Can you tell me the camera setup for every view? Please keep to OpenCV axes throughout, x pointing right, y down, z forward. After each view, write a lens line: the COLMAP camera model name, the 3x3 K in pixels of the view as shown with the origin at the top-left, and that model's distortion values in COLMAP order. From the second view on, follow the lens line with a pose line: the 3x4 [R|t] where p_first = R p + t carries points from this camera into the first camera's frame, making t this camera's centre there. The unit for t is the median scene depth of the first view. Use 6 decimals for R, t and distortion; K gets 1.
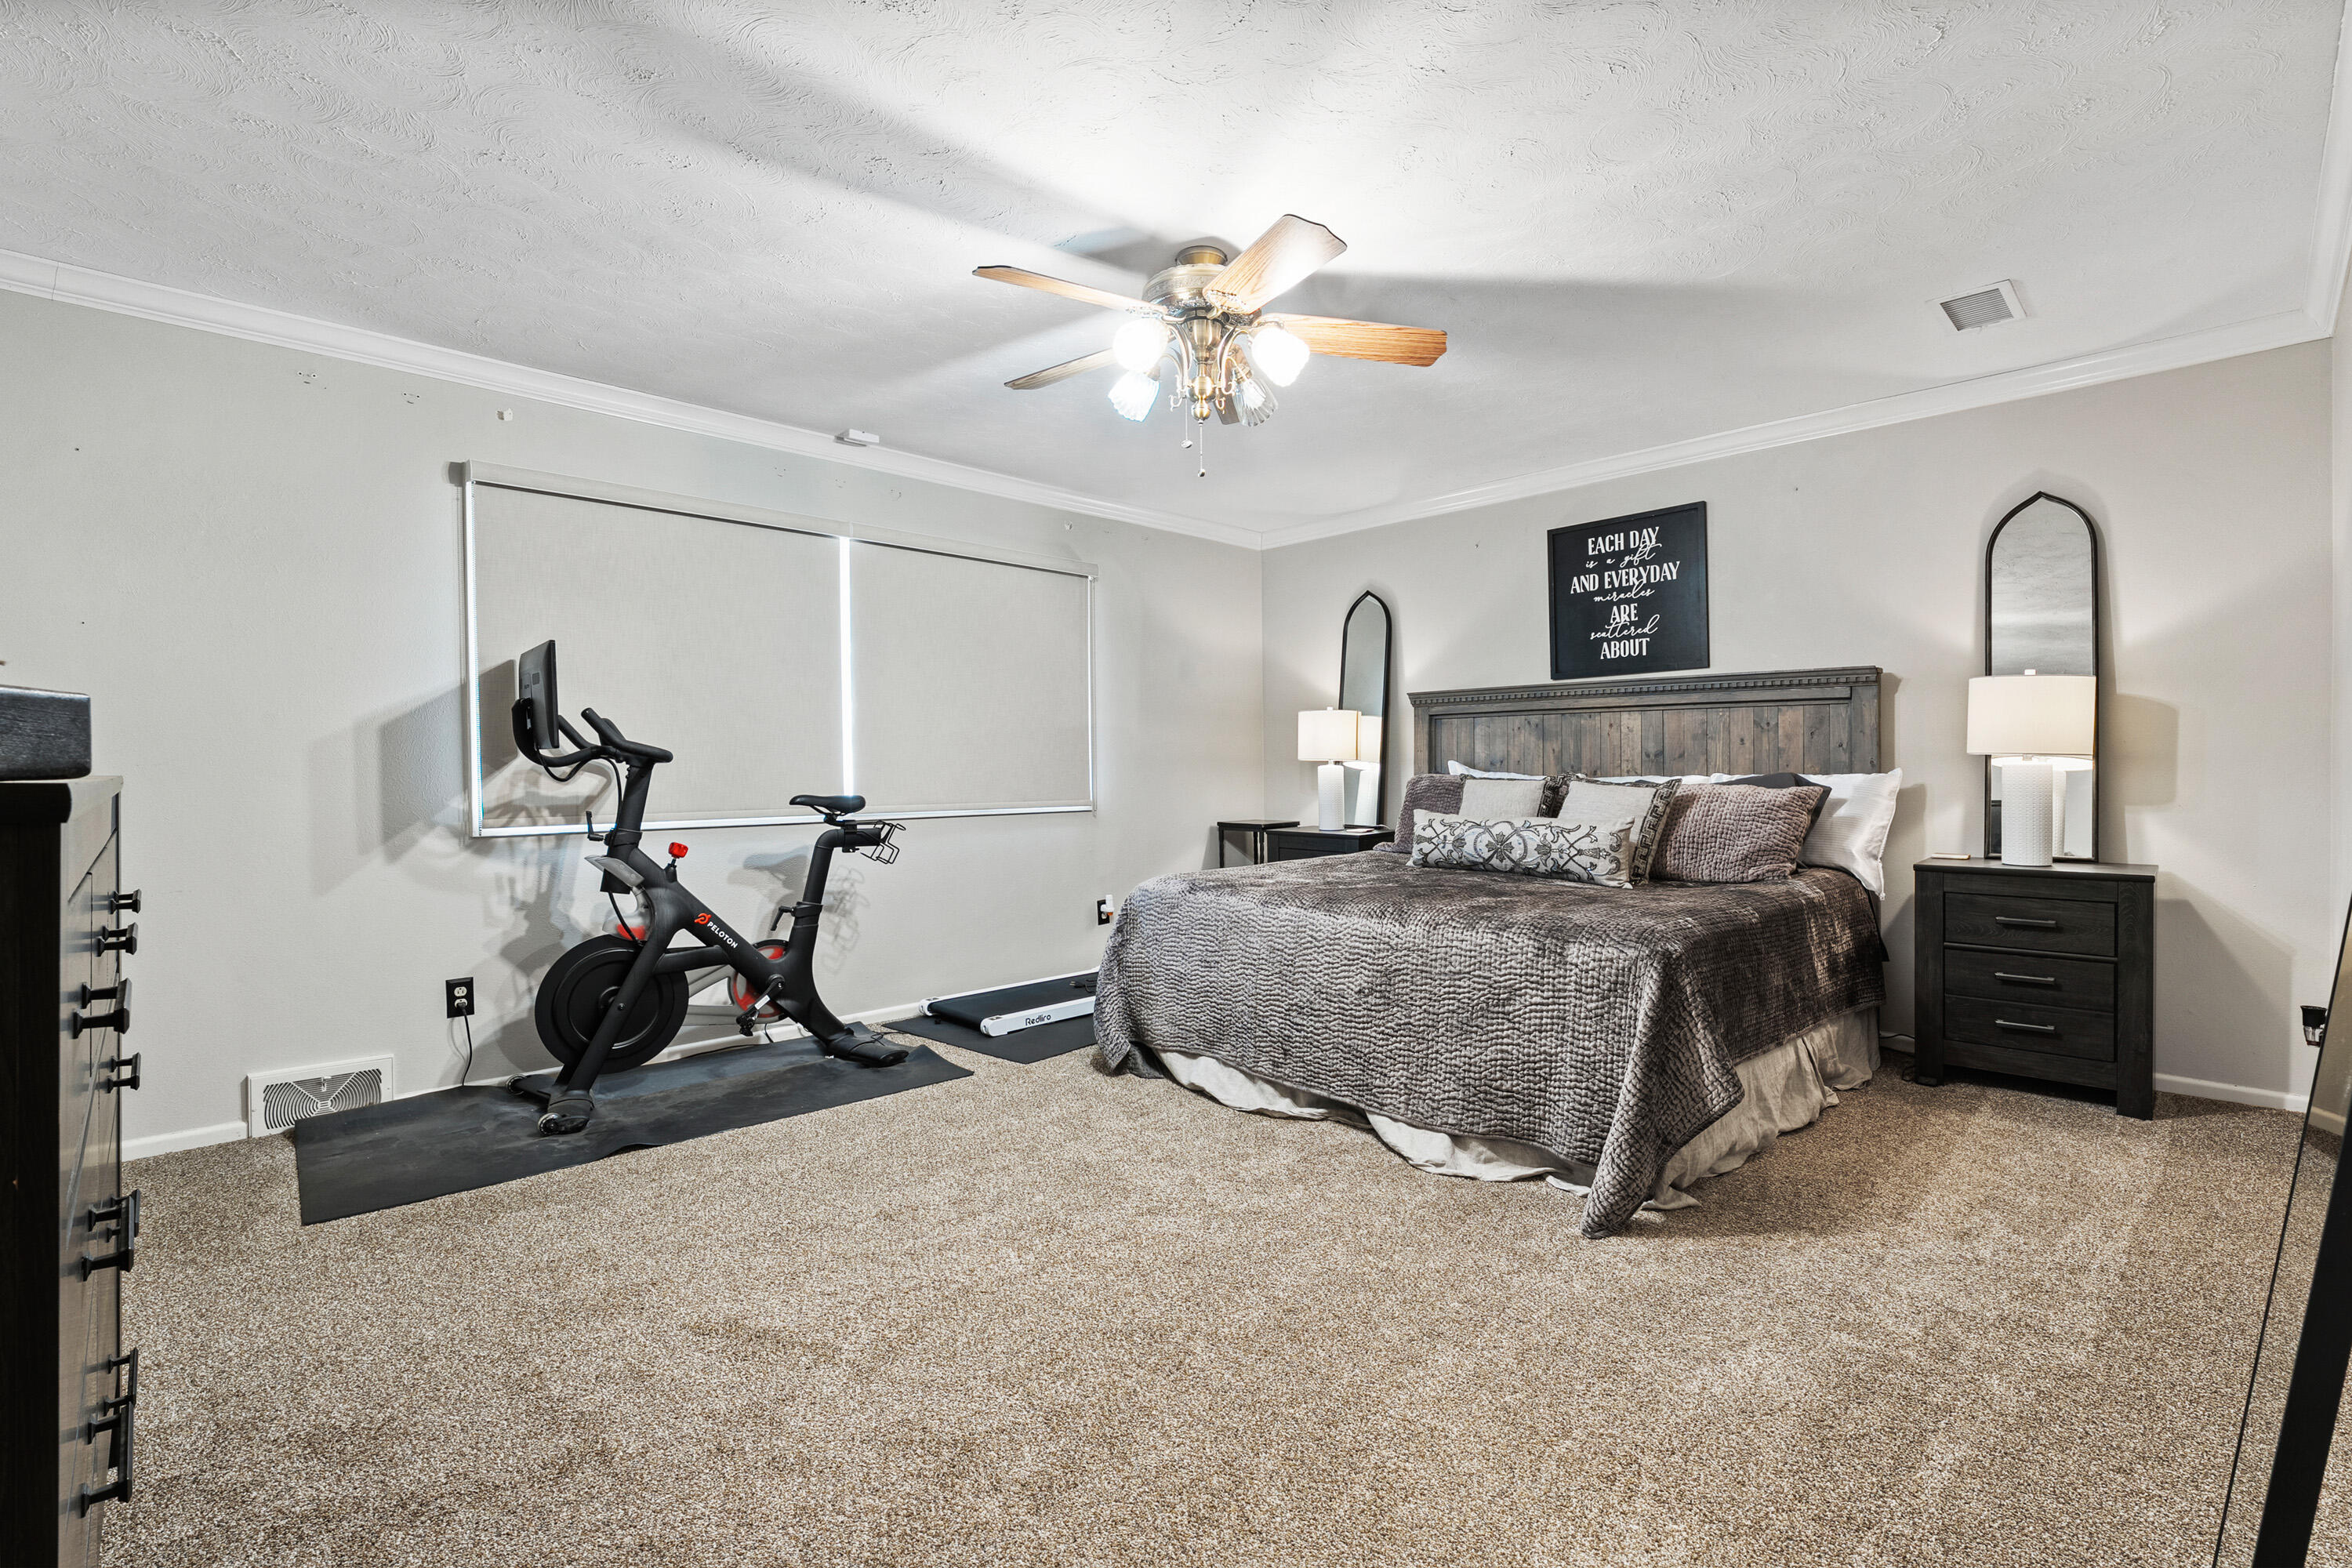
lens RADIAL K [[1064.1, 0, 1178.9], [0, 1064.1, 763.6], [0, 0, 1]] dist [-0.001574, 0.000040]
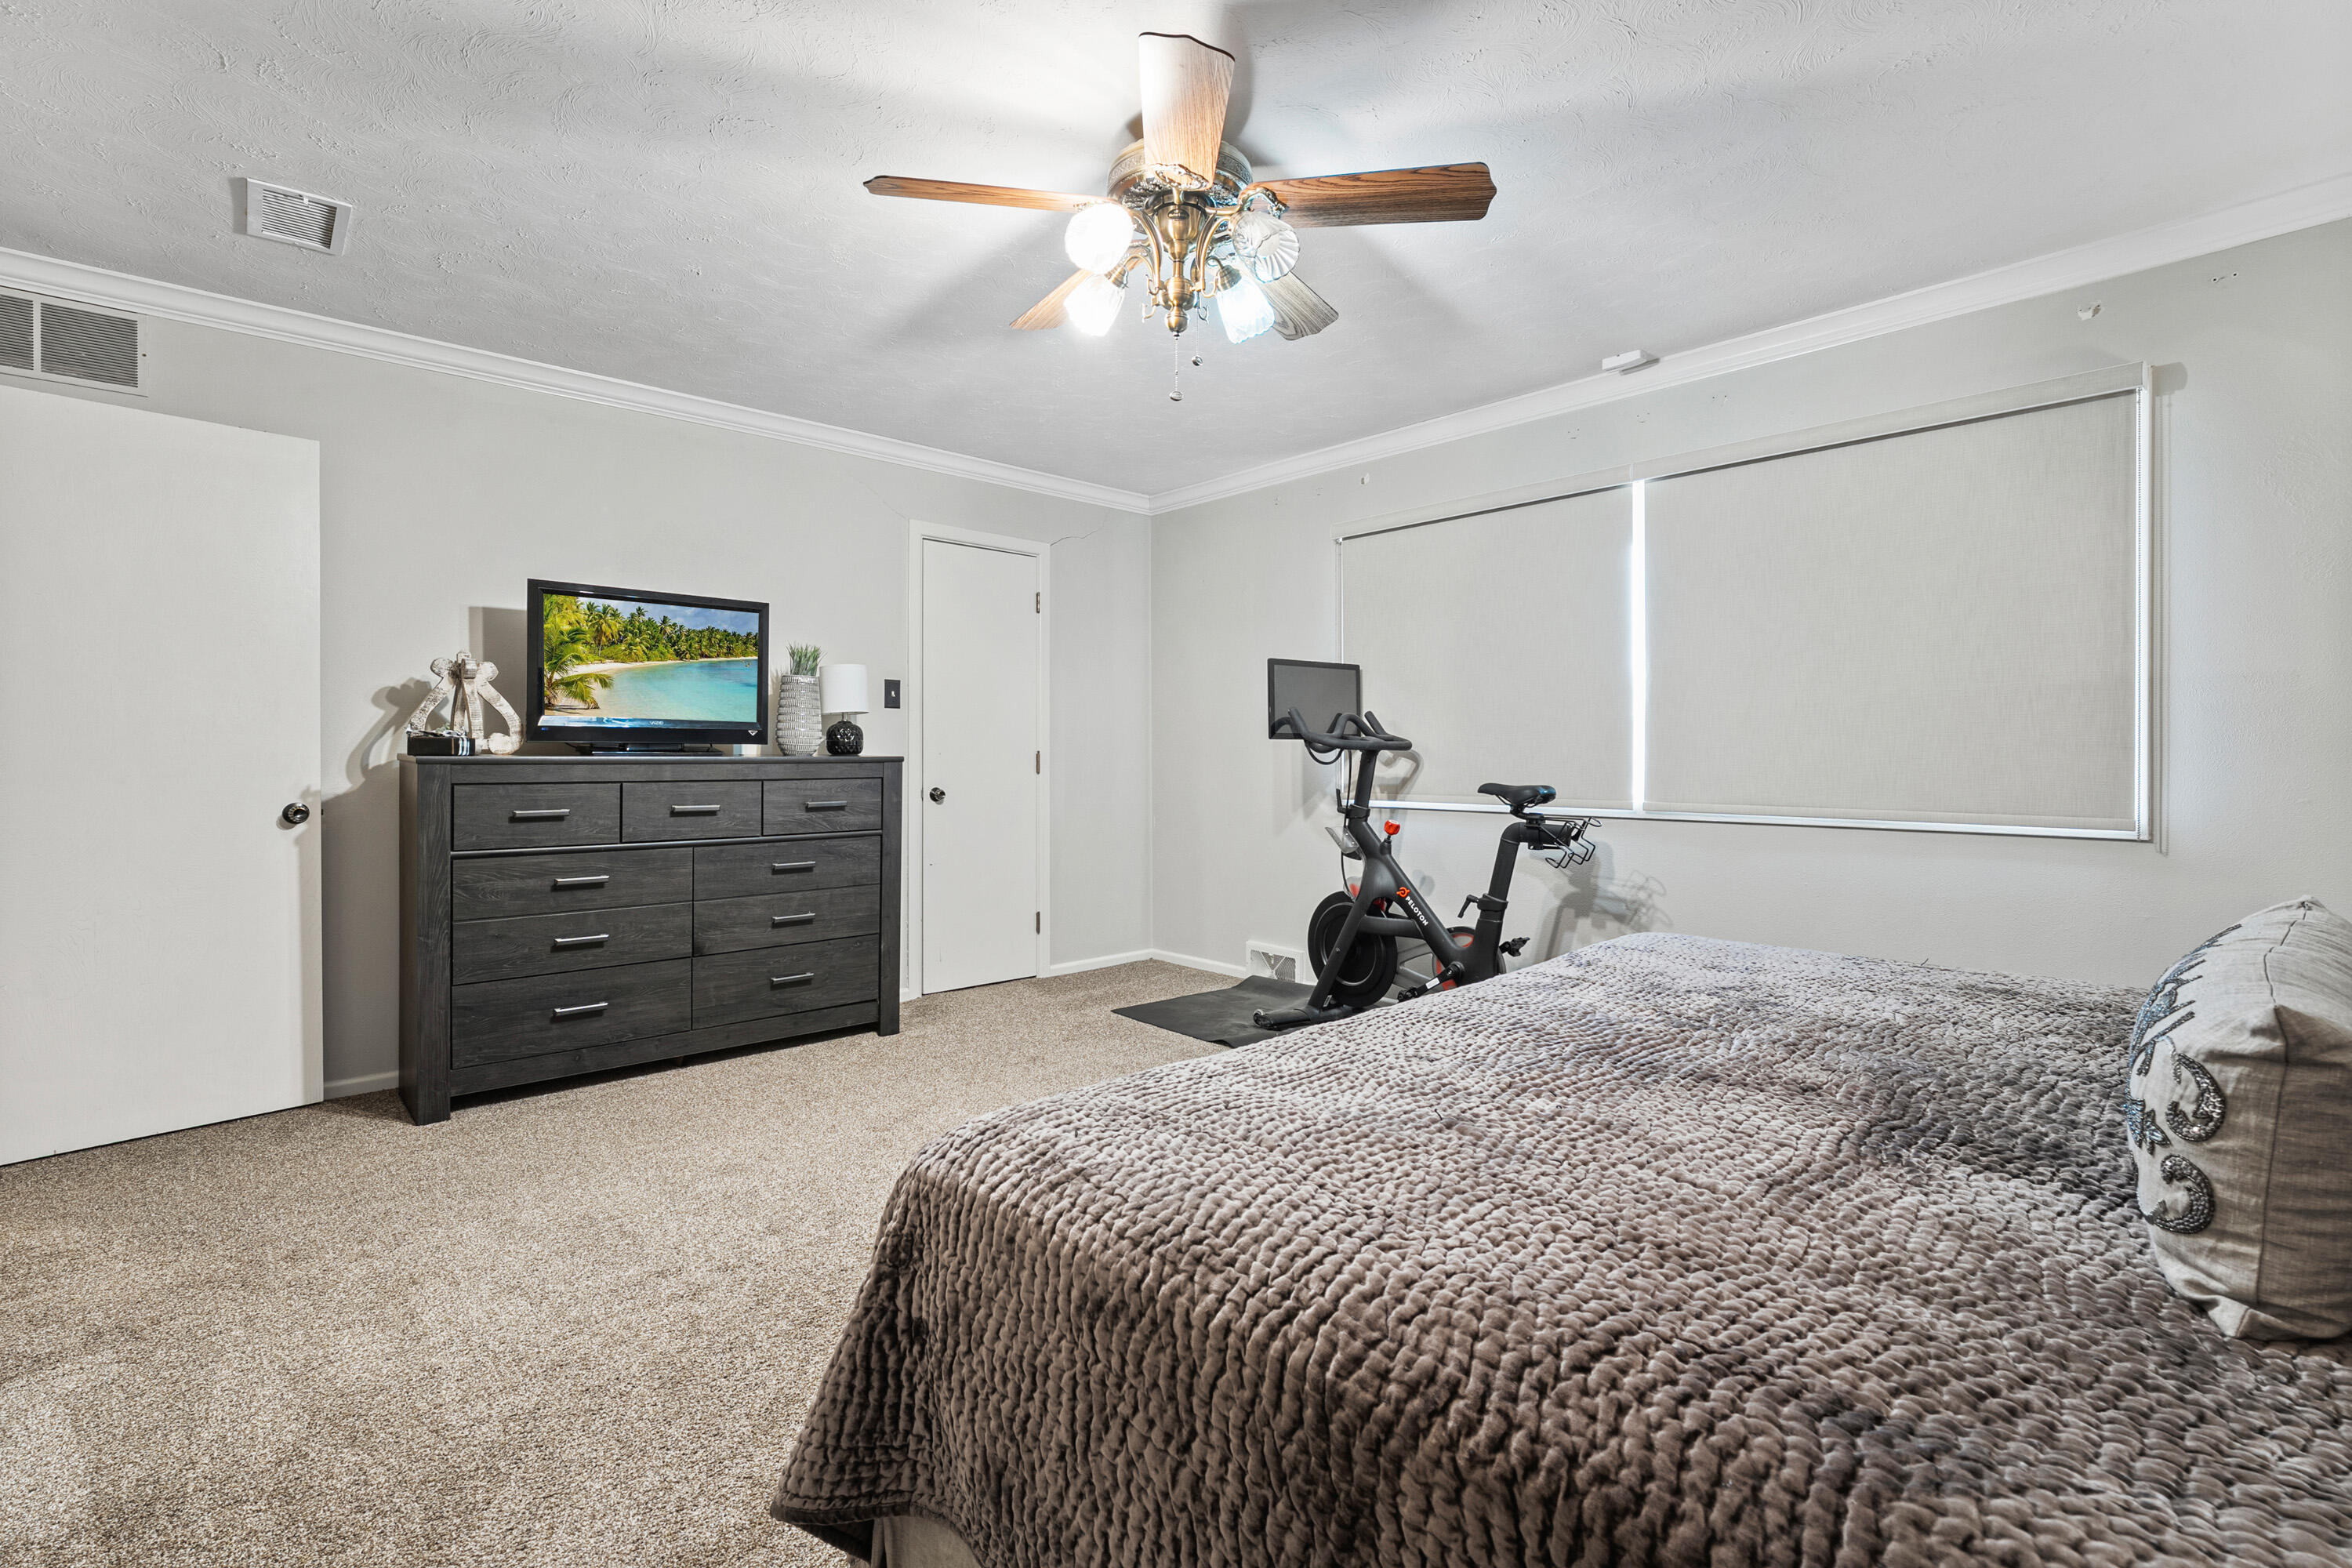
lens RADIAL K [[1066.3, 0, 1178.9], [0, 1066.3, 746.7], [0, 0, 1]] dist [-0.000331, 0.000106]
pose [[-0.016319, -0.002814, -0.999863, 0.609597], [0.001064, 0.999995, -0.002832, -0.000566], [0.999866, -0.001110, -0.016316, 0.741172]]
